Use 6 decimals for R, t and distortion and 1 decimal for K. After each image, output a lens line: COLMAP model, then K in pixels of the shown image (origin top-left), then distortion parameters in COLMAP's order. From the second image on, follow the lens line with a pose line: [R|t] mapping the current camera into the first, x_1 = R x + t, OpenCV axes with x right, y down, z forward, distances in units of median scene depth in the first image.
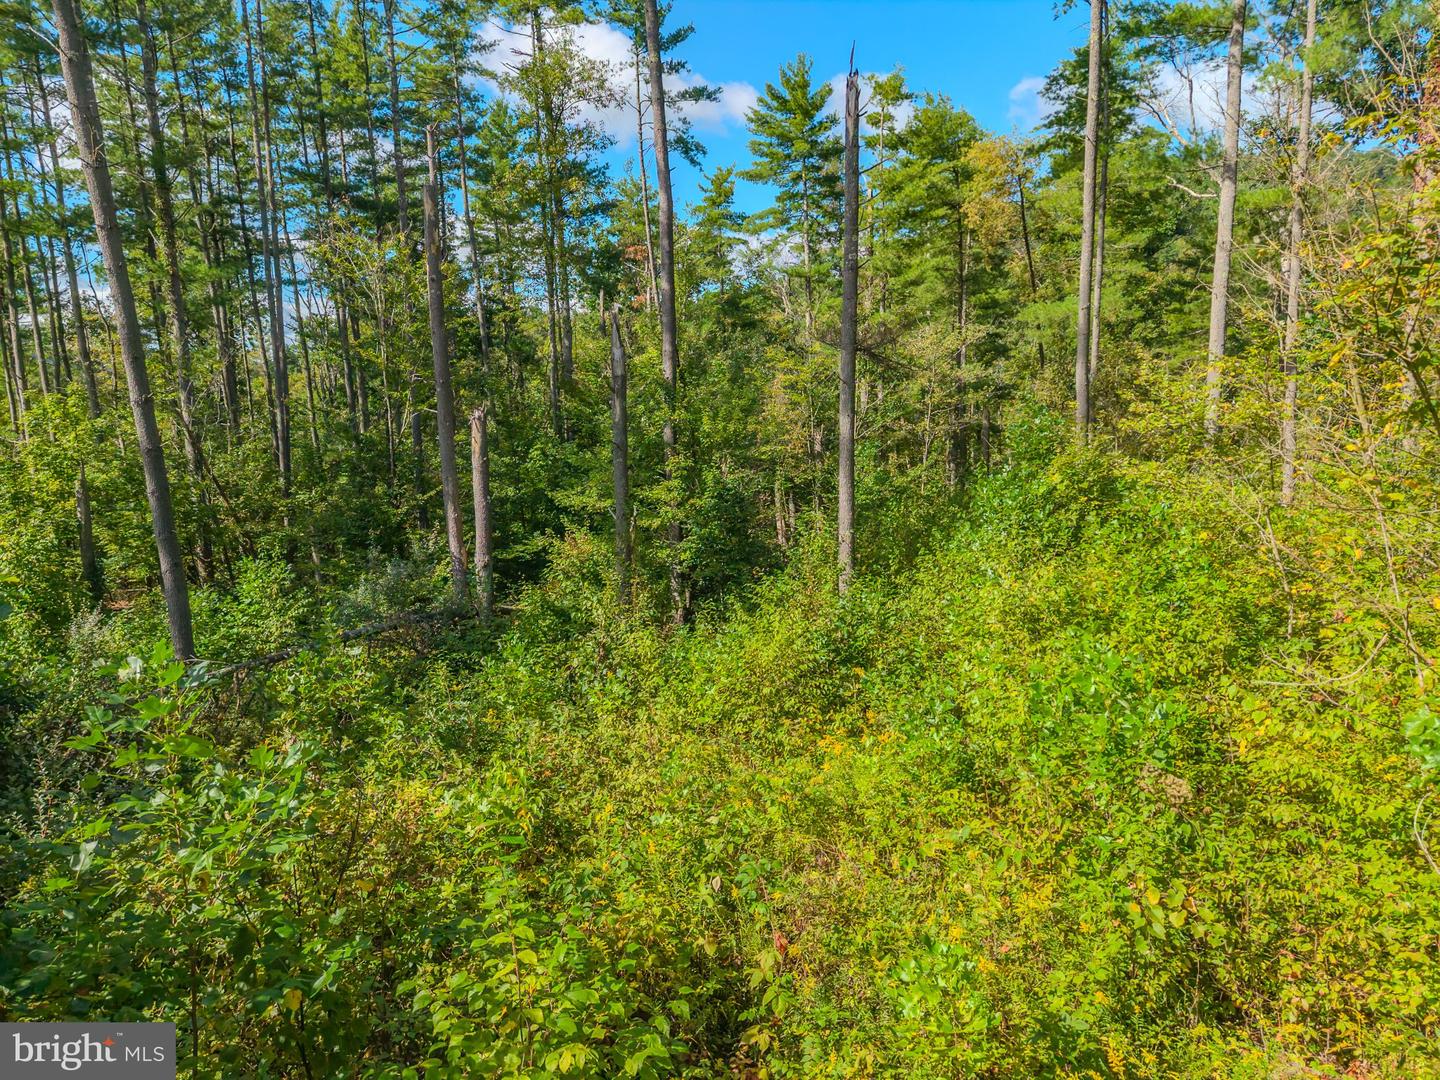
lens RADIAL K [[947.4, 0, 720.0], [0, 947.4, 540.0], [0, 0, 1]] dist [0.008670, 0.001051]
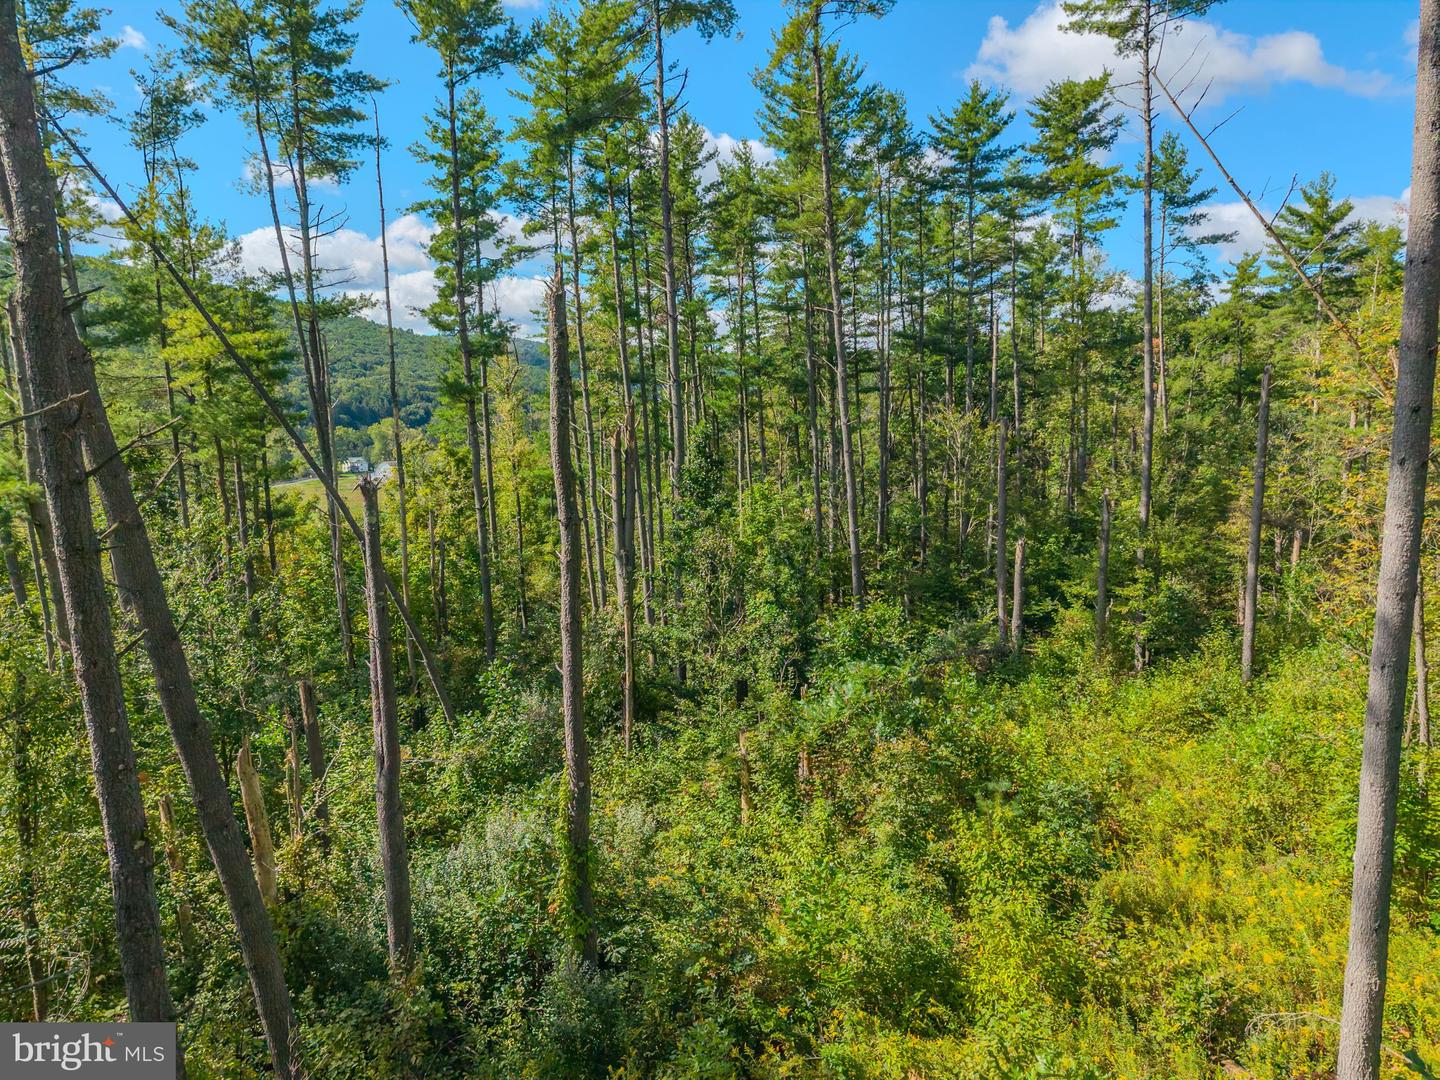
lens RADIAL K [[947.4, 0, 720.0], [0, 947.4, 540.0], [0, 0, 1]] dist [0.008670, 0.001051]
pose [[0.866268, 0.071274, -0.494470, 0.128302], [-0.070595, 0.997303, 0.020078, -0.122773], [0.494567, 0.017514, 0.868963, -0.775191]]
